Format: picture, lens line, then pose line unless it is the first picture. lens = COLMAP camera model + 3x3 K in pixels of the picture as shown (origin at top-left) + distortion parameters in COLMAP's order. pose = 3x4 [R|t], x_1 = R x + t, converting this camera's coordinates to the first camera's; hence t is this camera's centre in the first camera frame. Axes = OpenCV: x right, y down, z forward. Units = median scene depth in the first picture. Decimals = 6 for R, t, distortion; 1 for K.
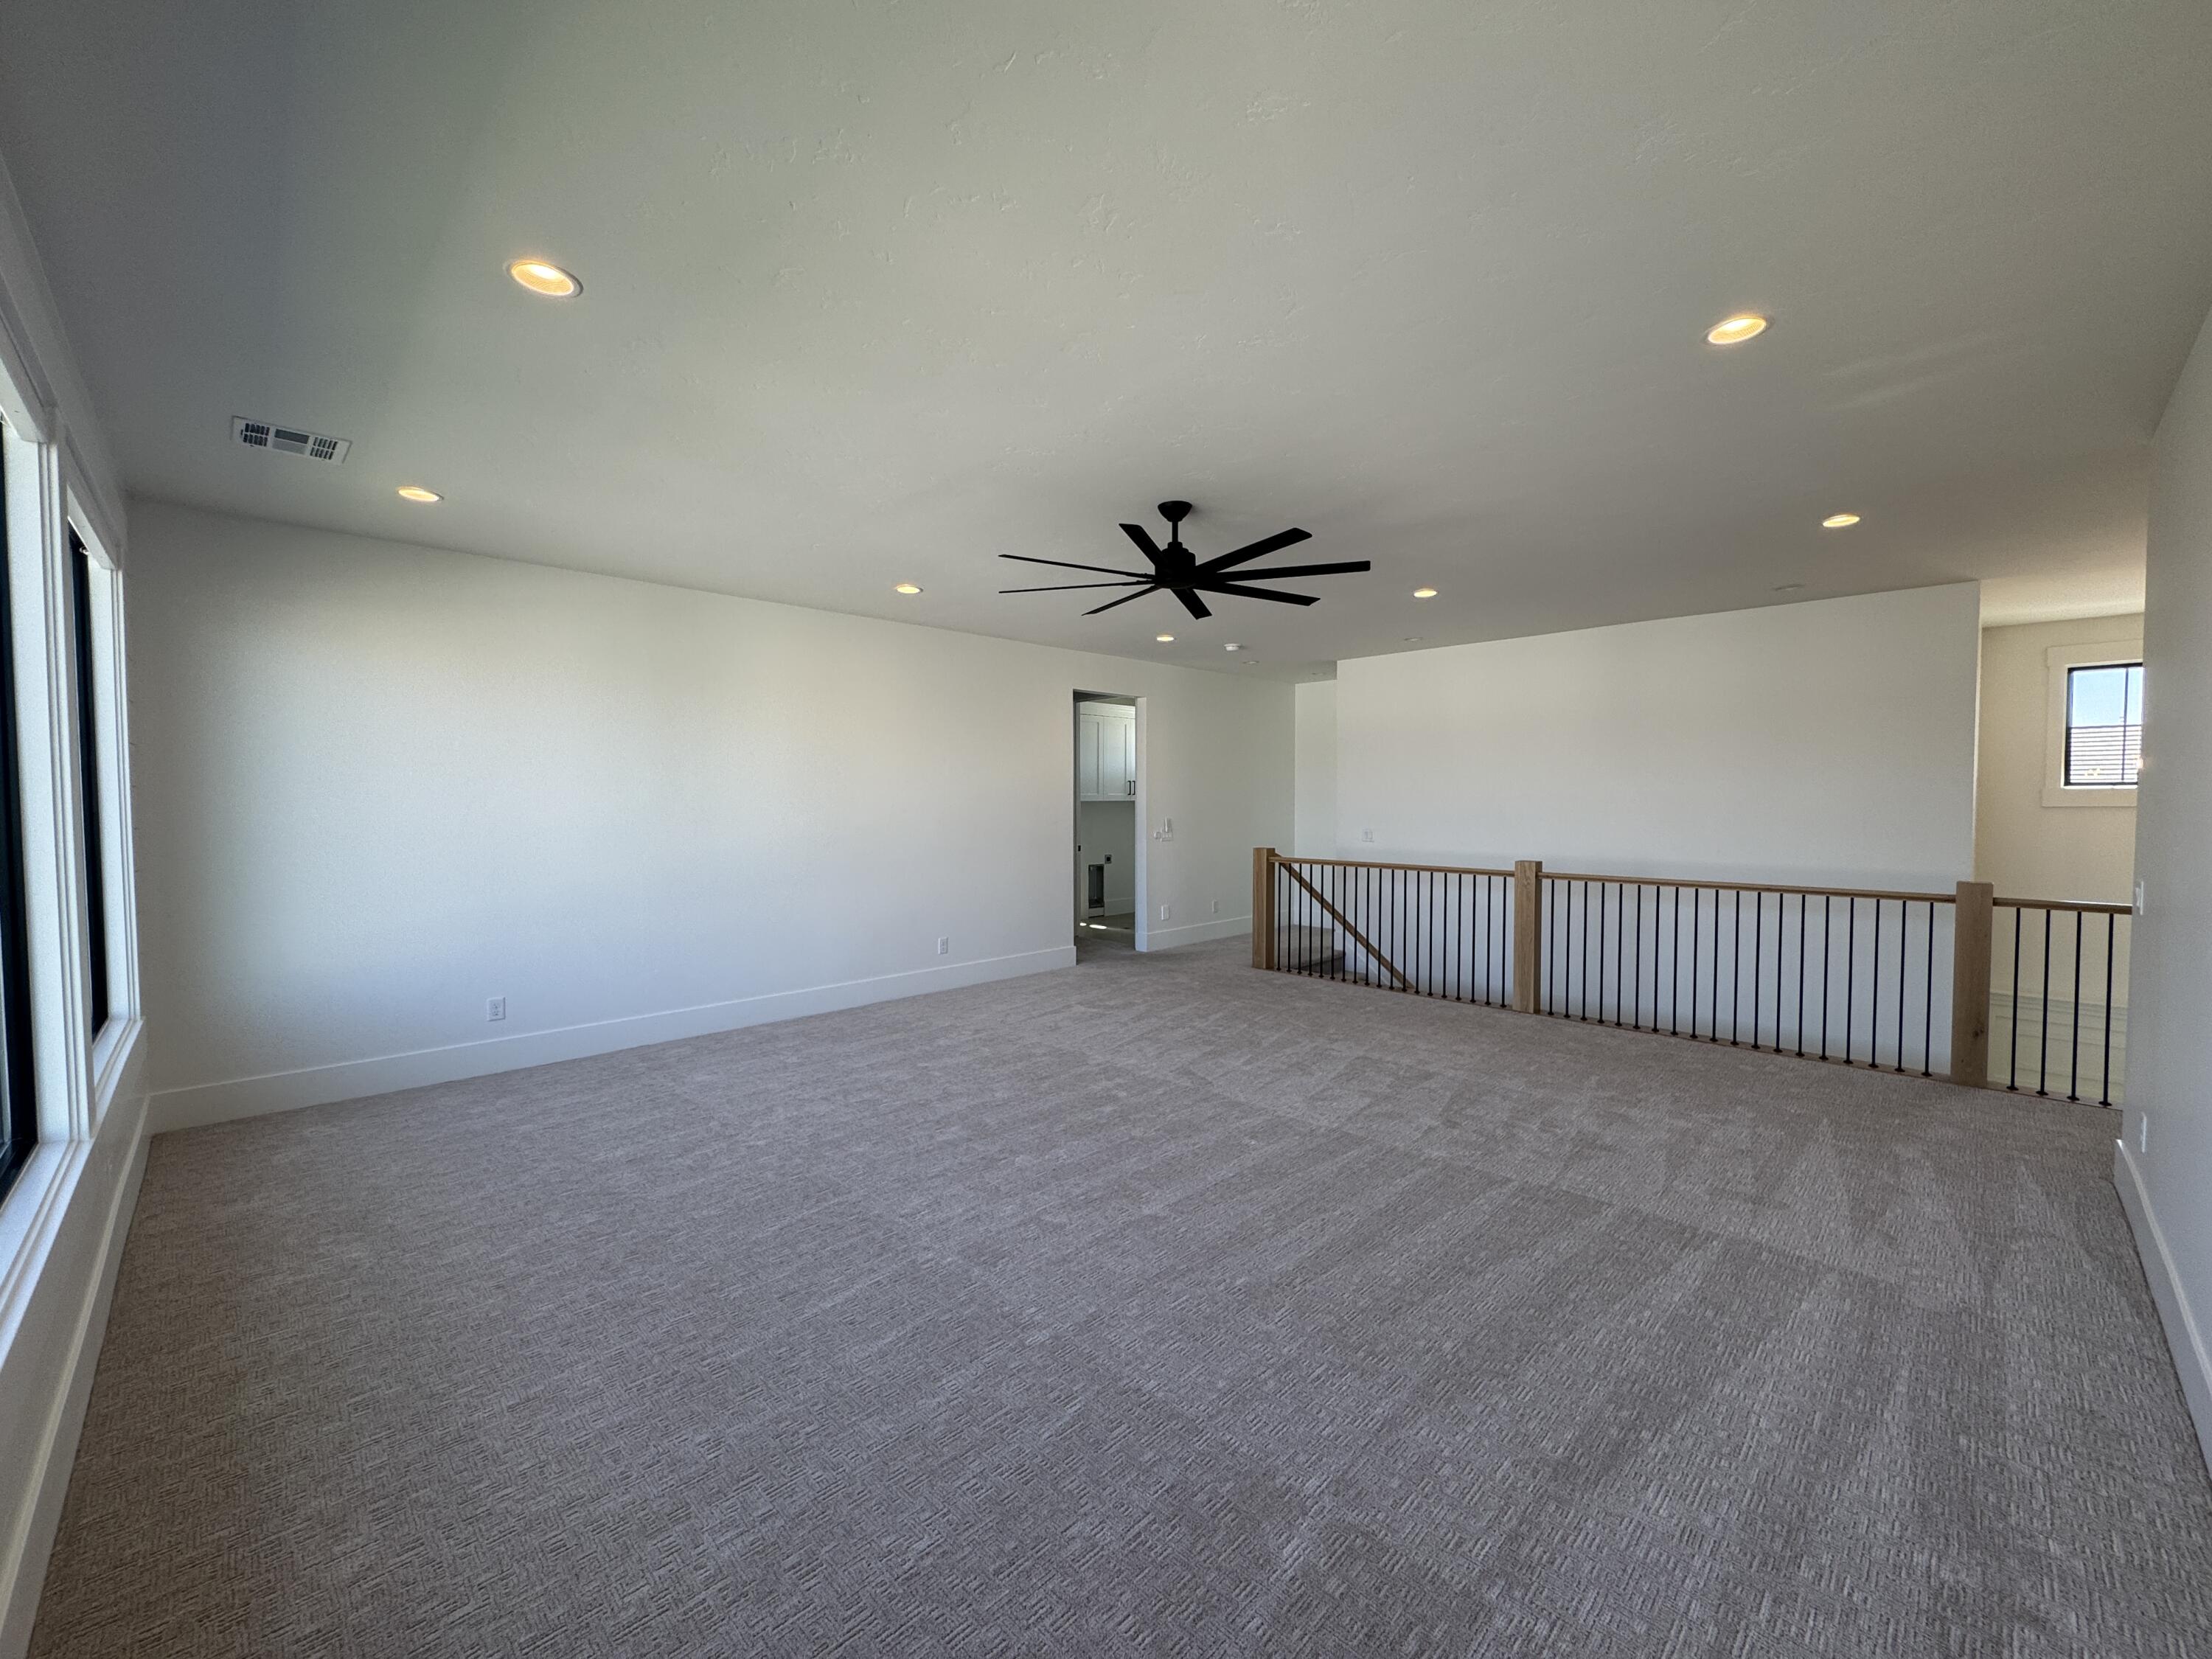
lens RADIAL K [[886.2, 0, 1118.8], [0, 886.2, 779.9], [0, 0, 1]] dist [0.000286, 0.000060]
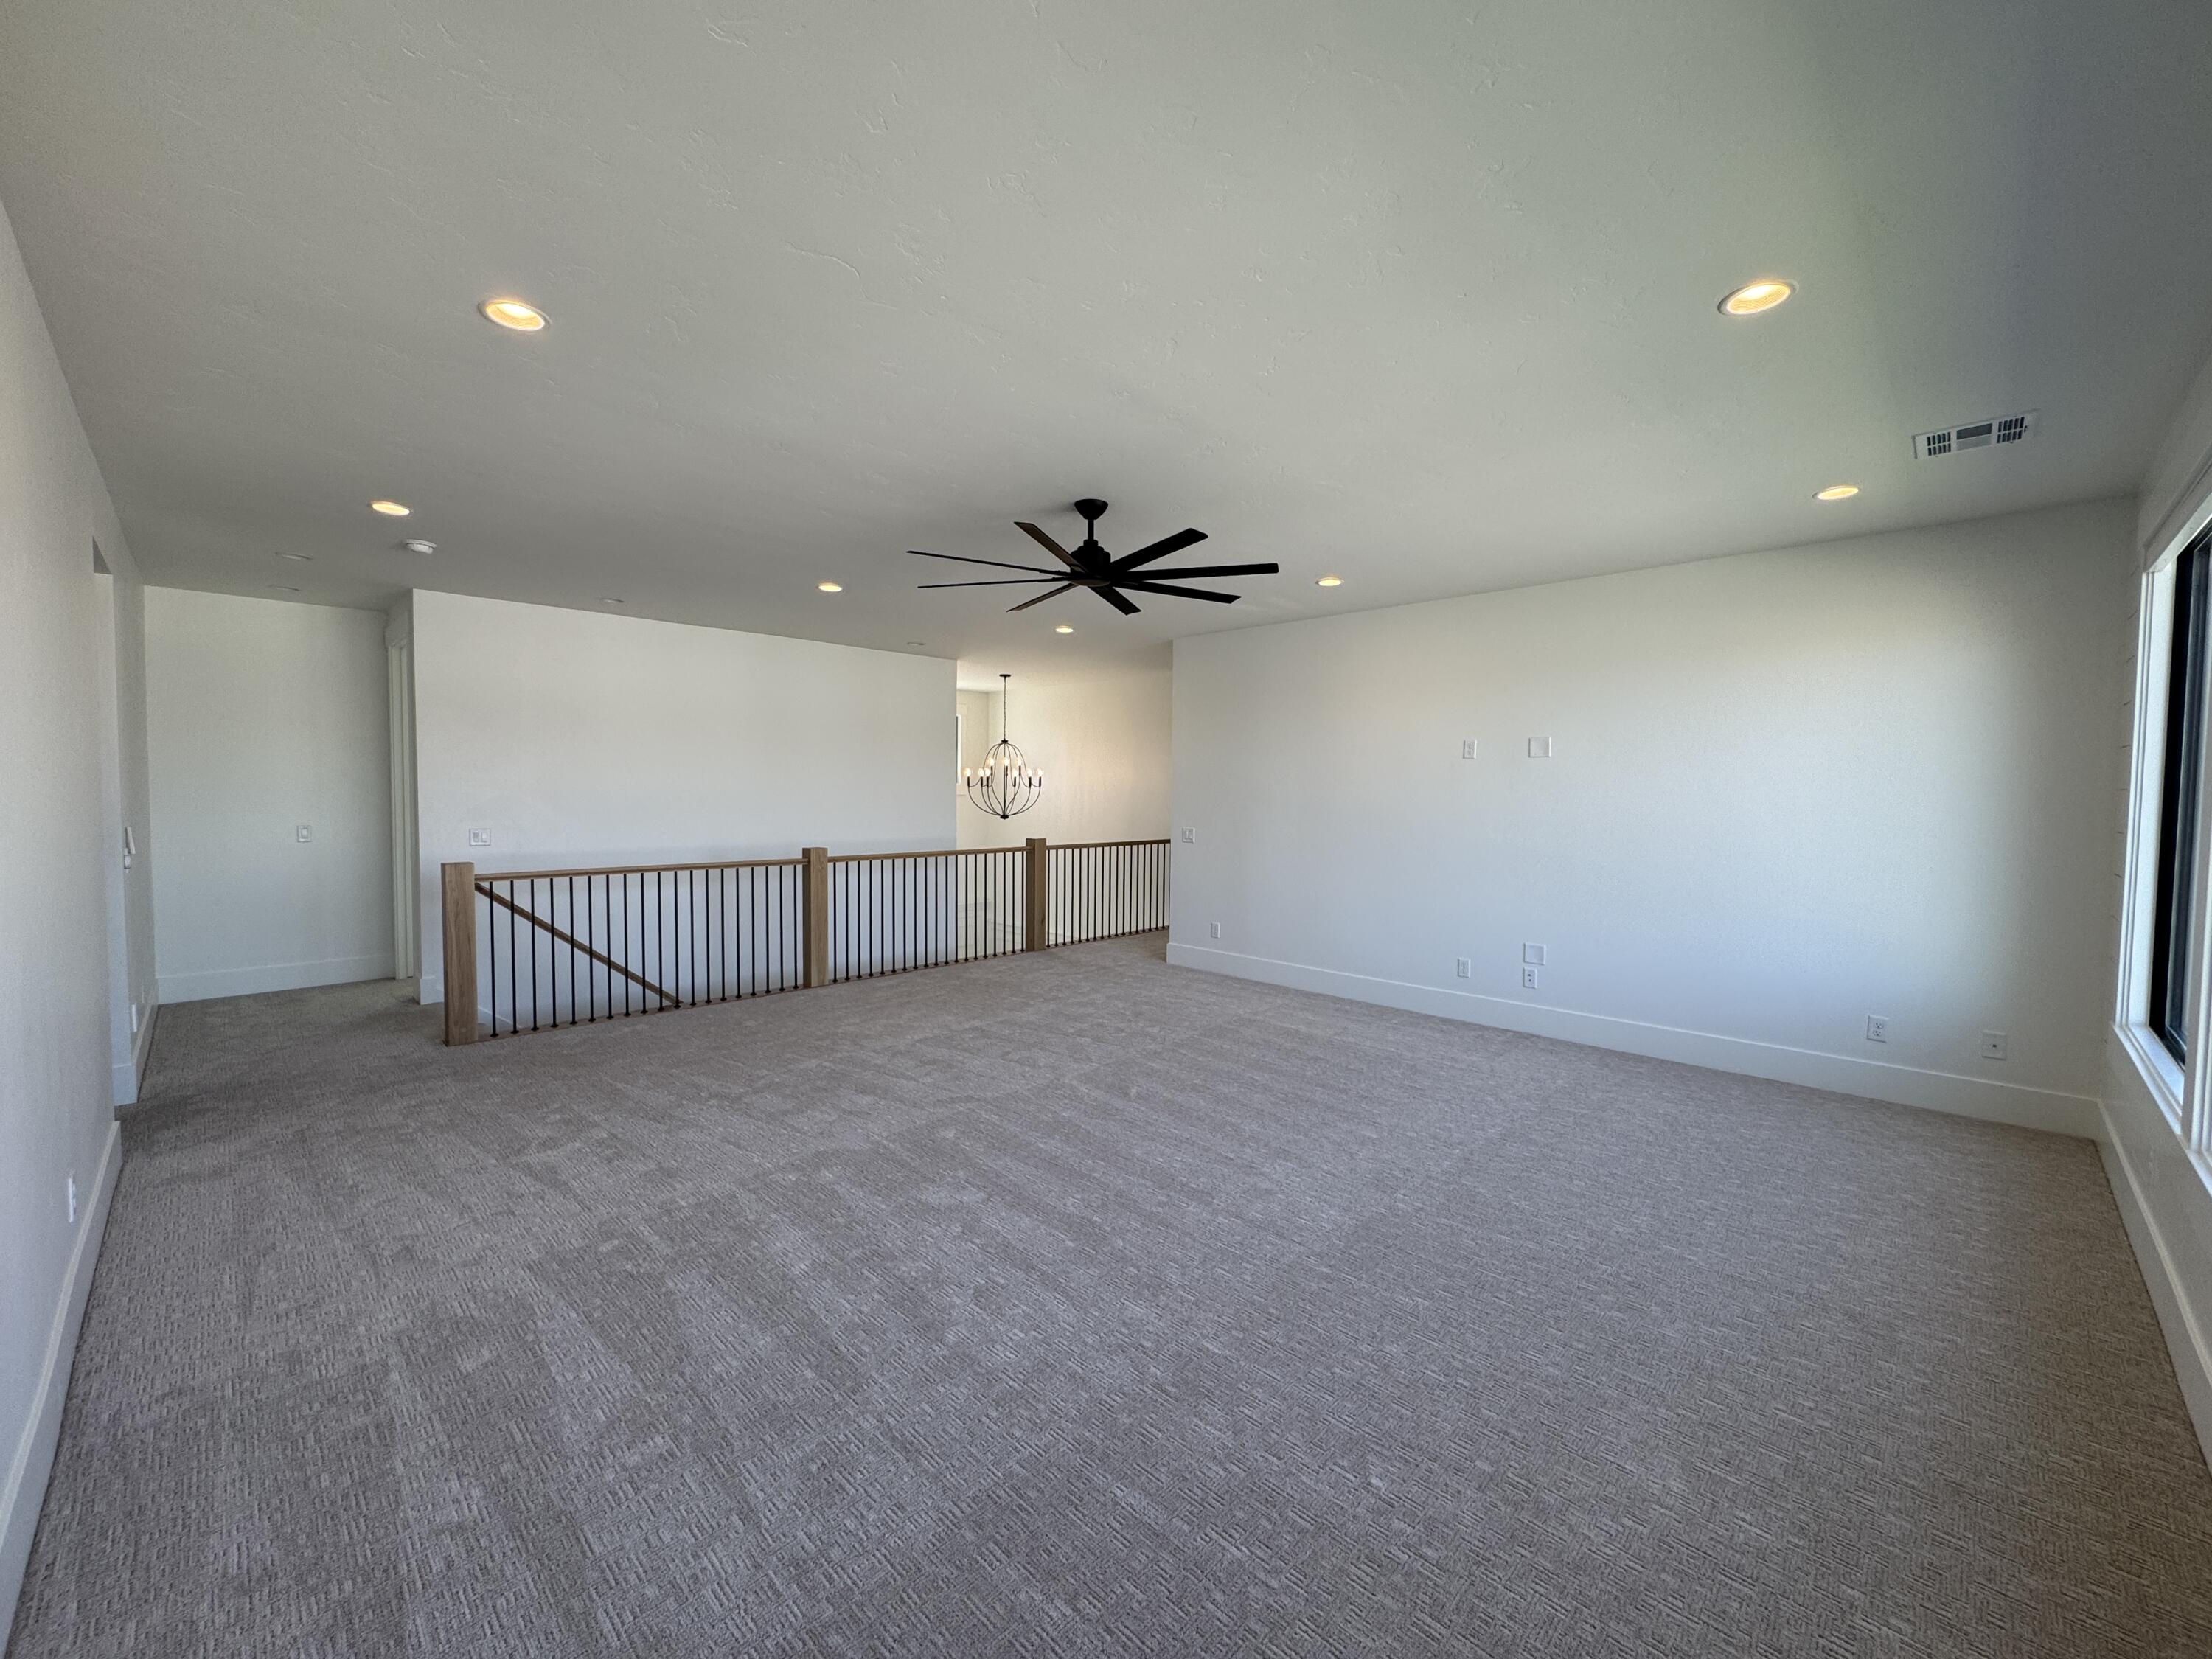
lens RADIAL K [[880.8, 0, 1106.0], [0, 880.8, 829.5], [0, 0, 1]] dist [-0.001809, 0.000237]
pose [[-0.003421, -0.042232, 0.999102, -0.639223], [-0.024085, 0.998821, 0.042138, 0.016728], [-0.999704, -0.023919, -0.004434, 0.688715]]
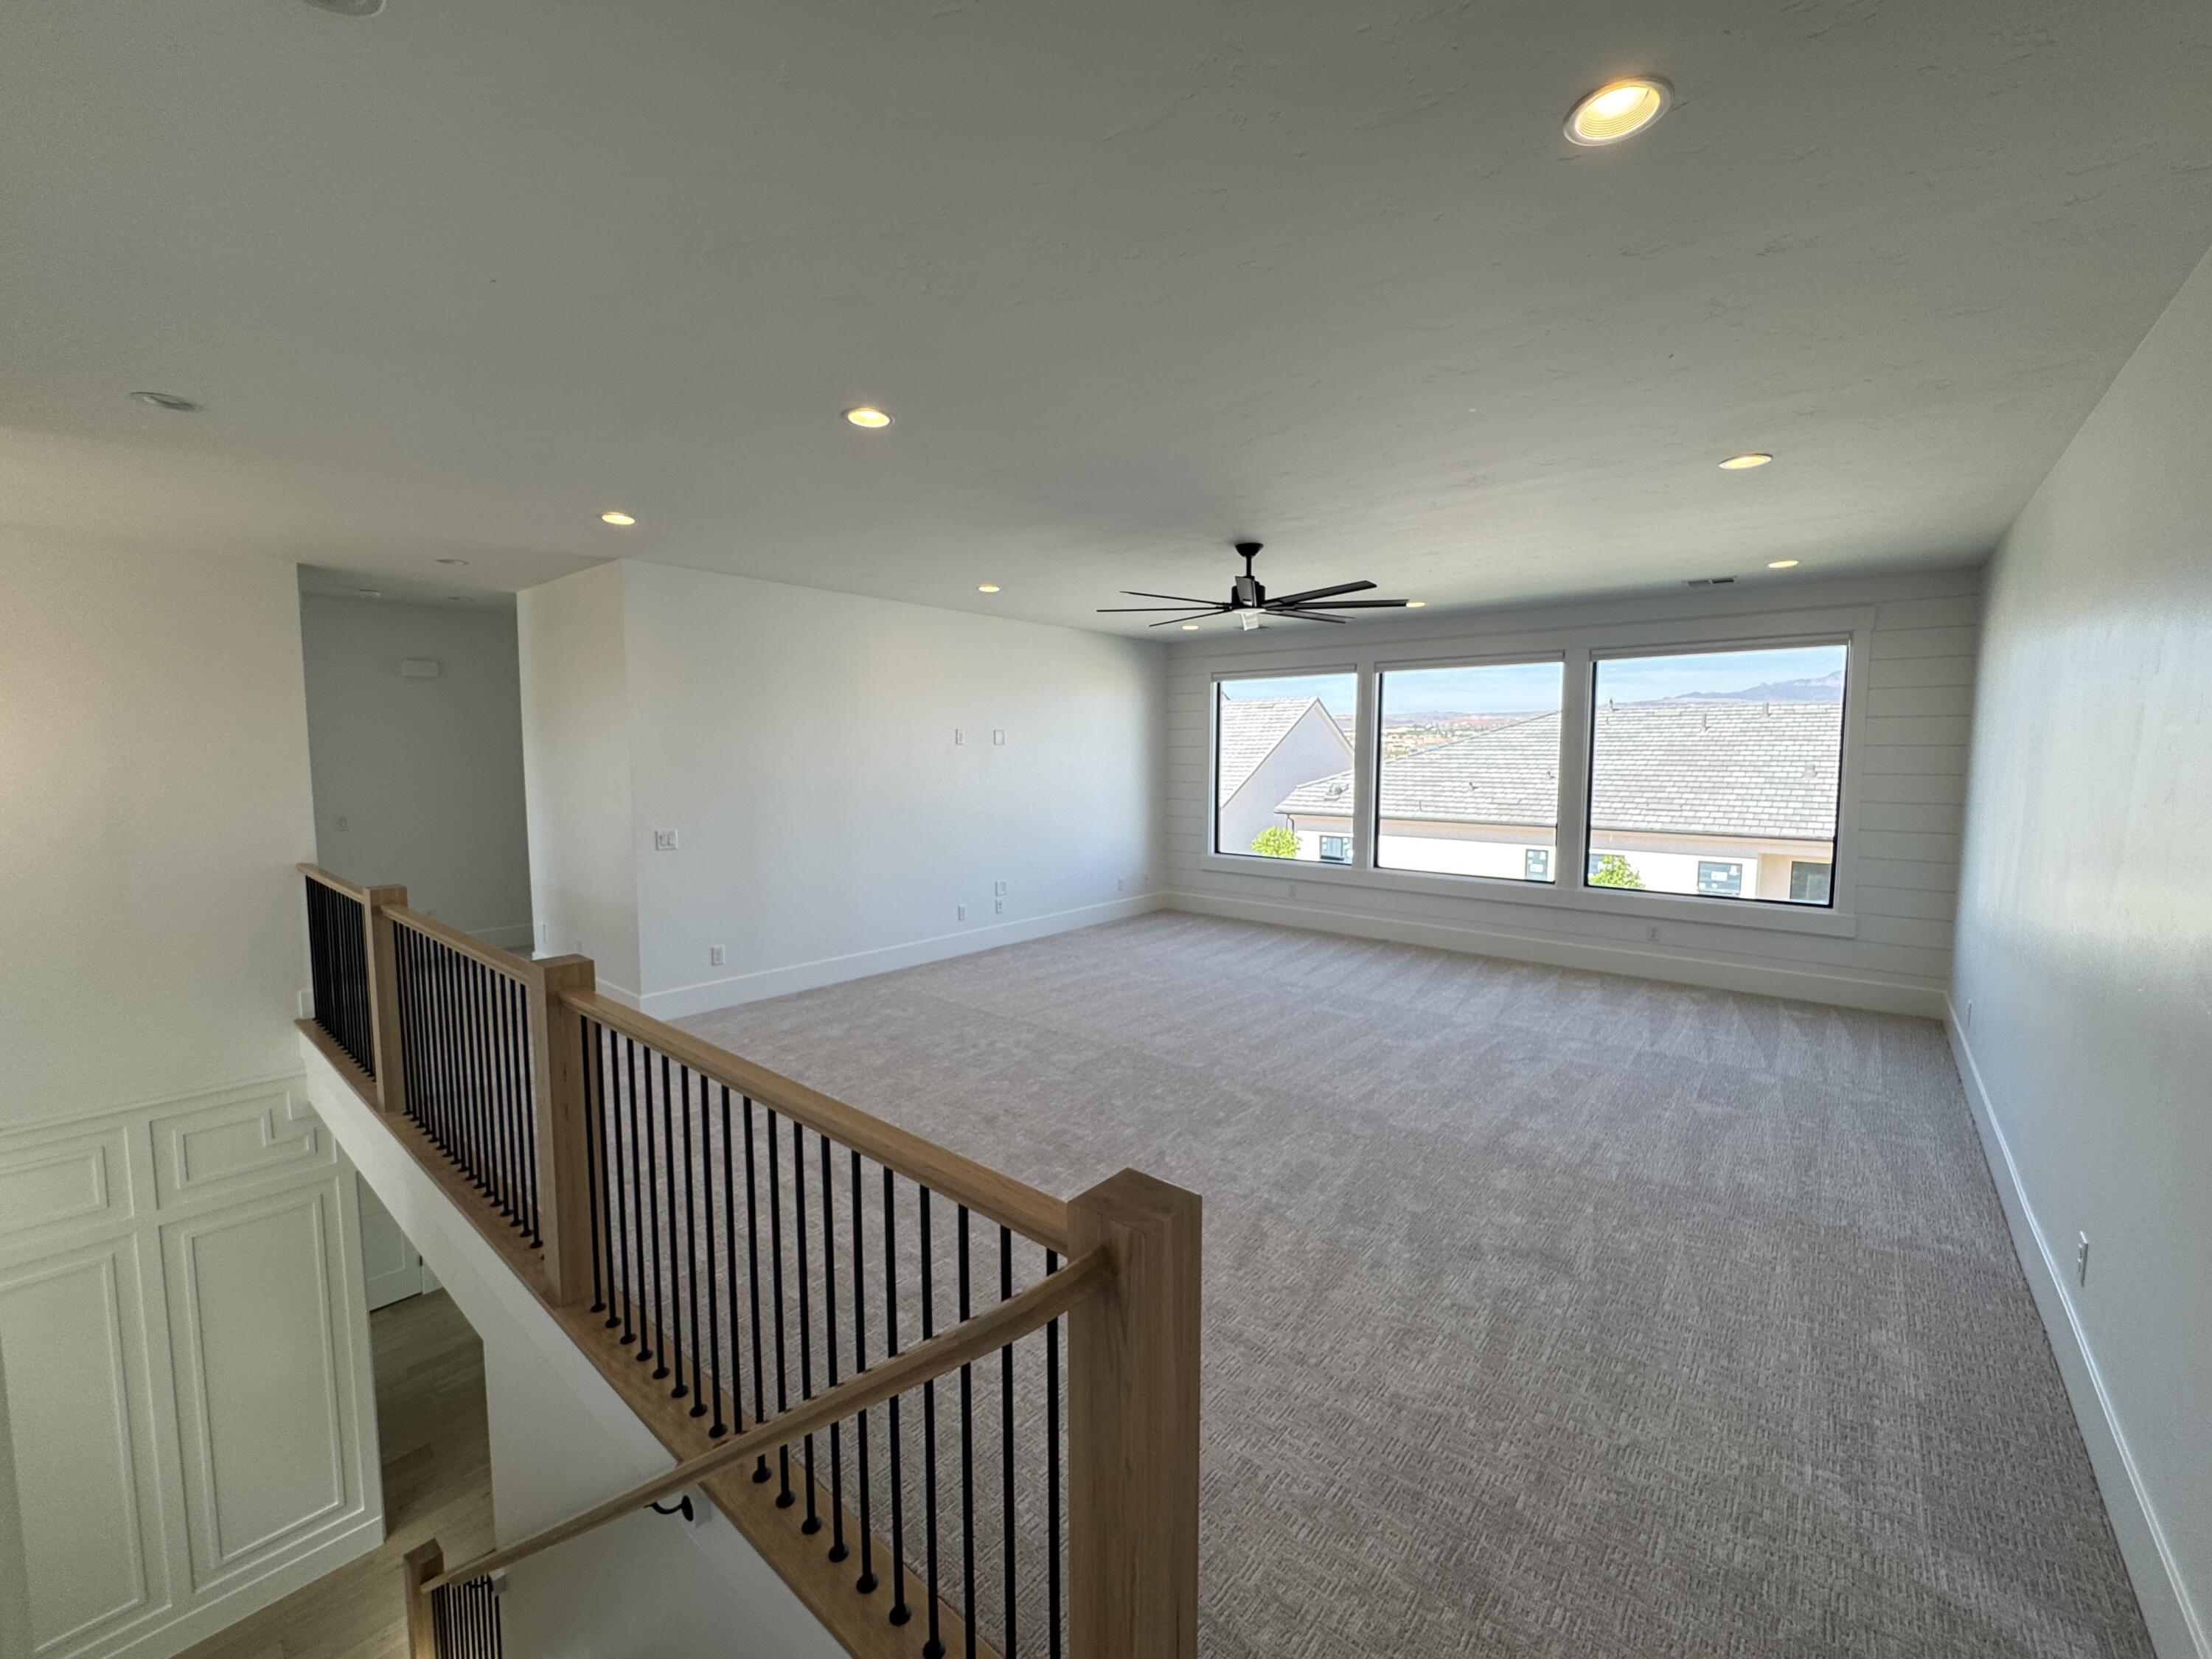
lens RADIAL K [[880.8, 0, 1106.0], [0, 880.8, 829.5], [0, 0, 1]] dist [-0.001809, 0.000237]
pose [[-0.997039, 0.008108, -0.076467, 0.237579], [0.002573, 0.997386, 0.072207, -0.000072], [0.076853, 0.071797, -0.994454, 1.516864]]
